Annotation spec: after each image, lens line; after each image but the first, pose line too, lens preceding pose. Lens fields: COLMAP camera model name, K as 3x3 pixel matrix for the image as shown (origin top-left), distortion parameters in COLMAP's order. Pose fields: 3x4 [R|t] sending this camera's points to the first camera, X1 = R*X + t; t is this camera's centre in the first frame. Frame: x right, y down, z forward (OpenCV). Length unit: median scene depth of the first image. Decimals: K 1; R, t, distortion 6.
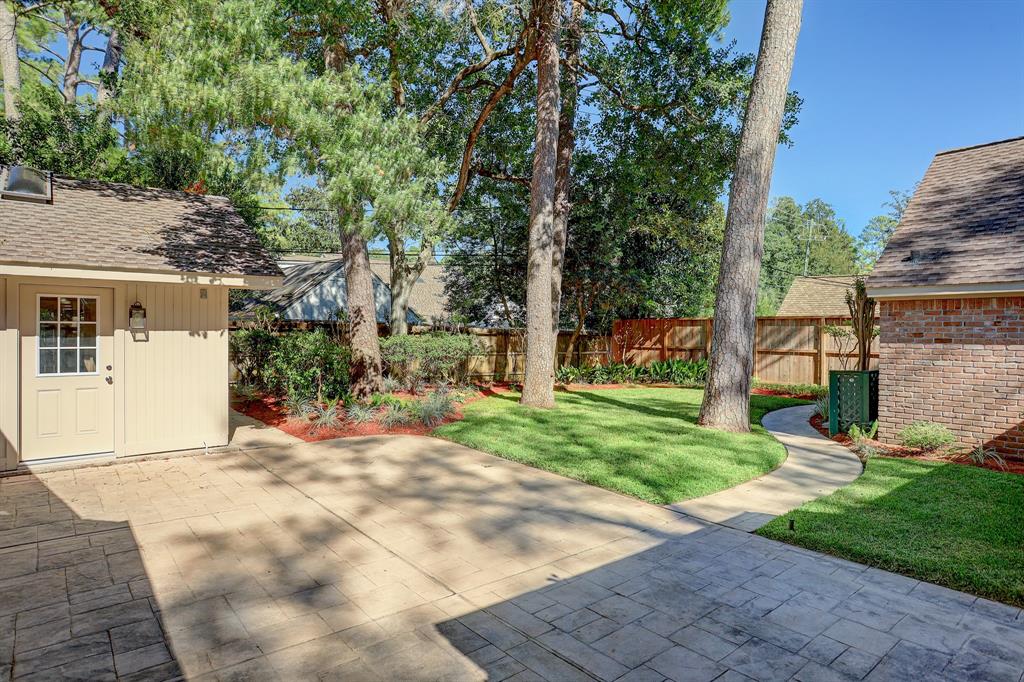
lens RADIAL K [[574.4, 0, 511.1], [0, 574.4, 338.9], [0, 0, 1]] dist [-0.016479, 0.000494]
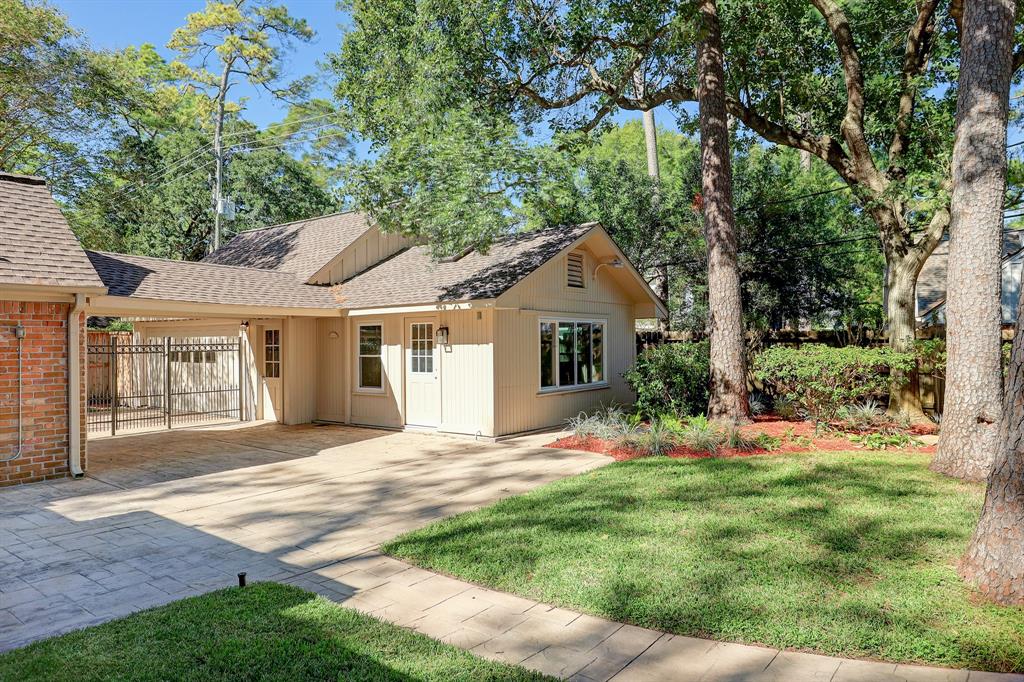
lens RADIAL K [[658.6, 0, 511.8], [0, 658.6, 341.9], [0, 0, 1]] dist [-0.020544, 0.006874]
pose [[0.212006, -0.012552, -0.977188, 1.274691], [0.001628, 0.999921, -0.012491, -0.000989], [0.977267, 0.001058, 0.212009, 1.010829]]
